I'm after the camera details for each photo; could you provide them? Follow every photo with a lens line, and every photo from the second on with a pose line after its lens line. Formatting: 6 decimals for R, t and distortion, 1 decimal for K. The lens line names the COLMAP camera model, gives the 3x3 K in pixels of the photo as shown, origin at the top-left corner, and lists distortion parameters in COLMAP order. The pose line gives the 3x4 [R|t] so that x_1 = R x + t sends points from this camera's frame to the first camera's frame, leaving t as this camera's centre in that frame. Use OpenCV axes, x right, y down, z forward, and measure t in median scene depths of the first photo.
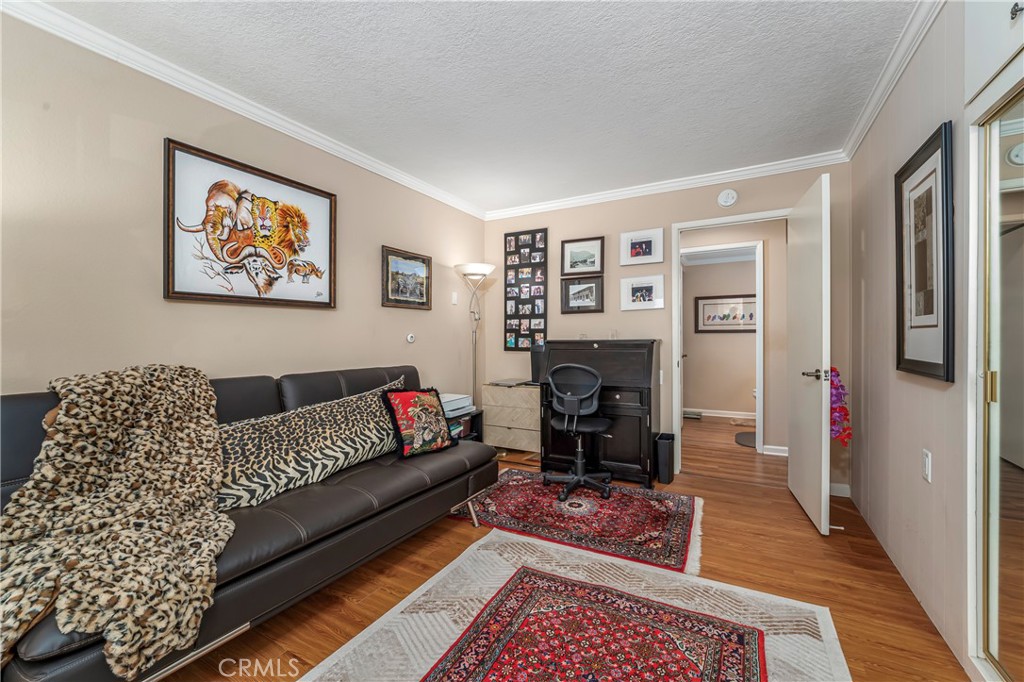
lens RADIAL K [[422.1, 0, 508.8], [0, 422.1, 342.8], [0, 0, 1]] dist [-0.009502, 0.002062]
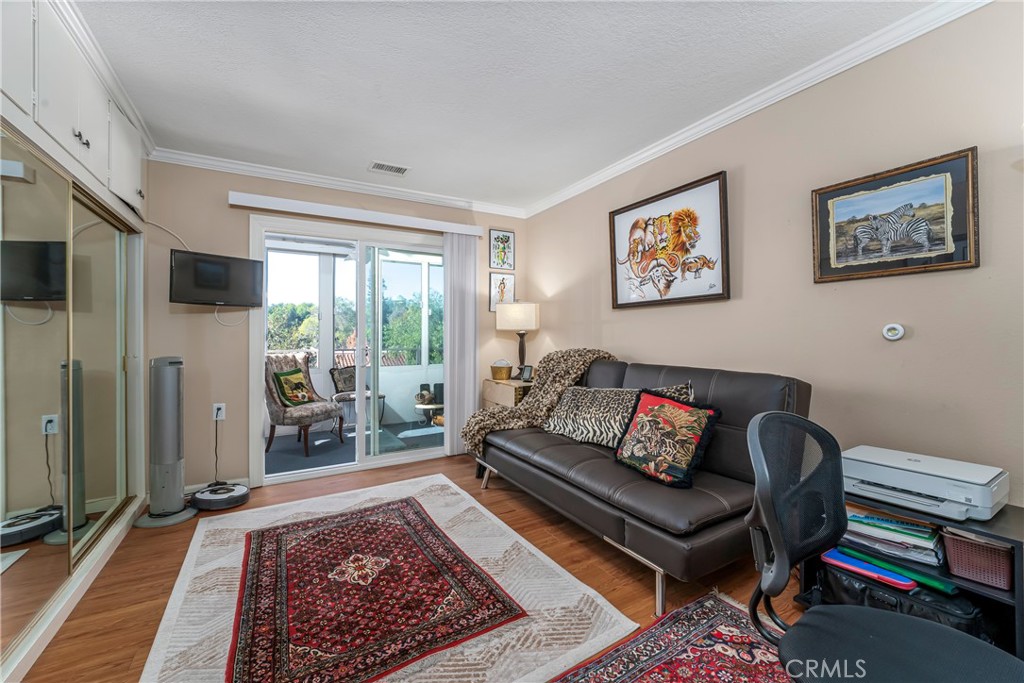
lens RADIAL K [[422.1, 0, 511.7], [0, 422.1, 331.5], [0, 0, 1]] dist [-0.009502, 0.002062]
pose [[-0.505309, 0.000246, -0.862938, 0.671817], [-0.001780, 0.999998, 0.001327, -0.016332], [0.862936, 0.002207, -0.505308, 1.240592]]
